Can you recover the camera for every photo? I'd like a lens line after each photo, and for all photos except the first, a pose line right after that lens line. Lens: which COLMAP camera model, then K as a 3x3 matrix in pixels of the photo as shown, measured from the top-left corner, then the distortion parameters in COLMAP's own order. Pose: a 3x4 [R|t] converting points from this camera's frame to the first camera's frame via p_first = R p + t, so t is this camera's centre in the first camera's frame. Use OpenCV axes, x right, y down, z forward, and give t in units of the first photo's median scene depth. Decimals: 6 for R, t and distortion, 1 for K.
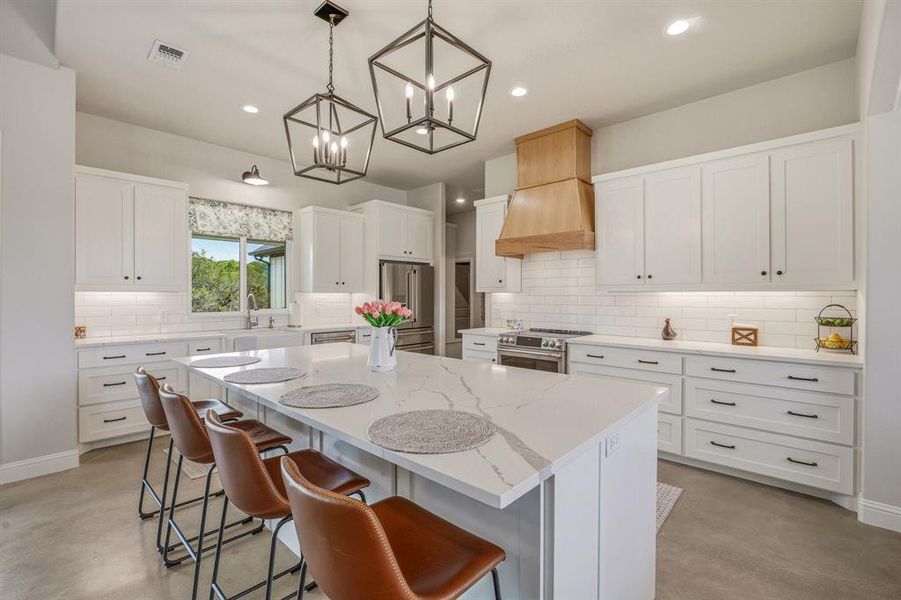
lens RADIAL K [[427.4, 0, 445.5], [0, 427.4, 290.7], [0, 0, 1]] dist [-0.004578, -0.002412]
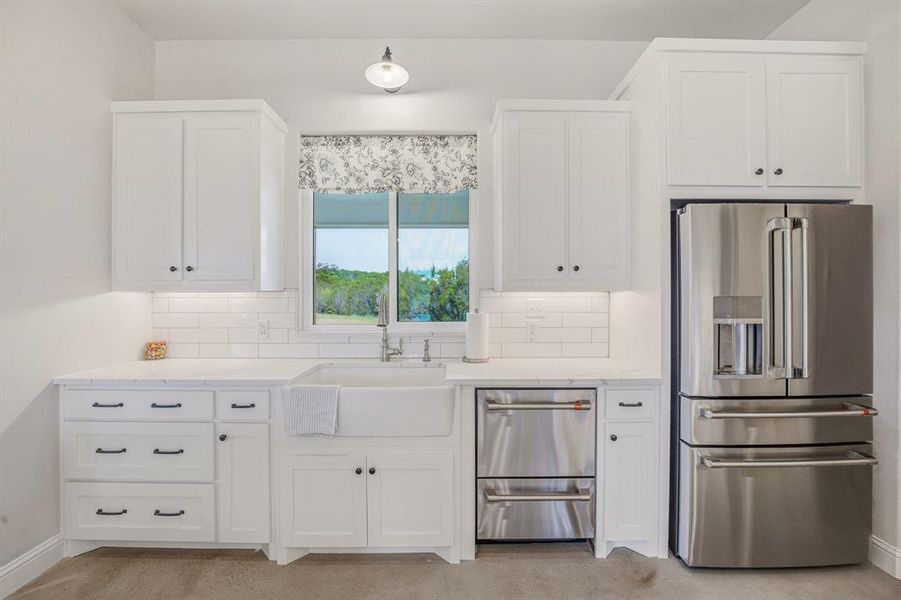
lens RADIAL K [[374.0, 0, 457.8], [0, 374.0, 298.9], [0, 0, 1]] dist [-0.018304, 0.001515]
pose [[0.710387, 0.000652, -0.703811, -0.064625], [0.010708, 0.999874, 0.011734, 0.008177], [0.703730, -0.015872, 0.710290, 0.697513]]
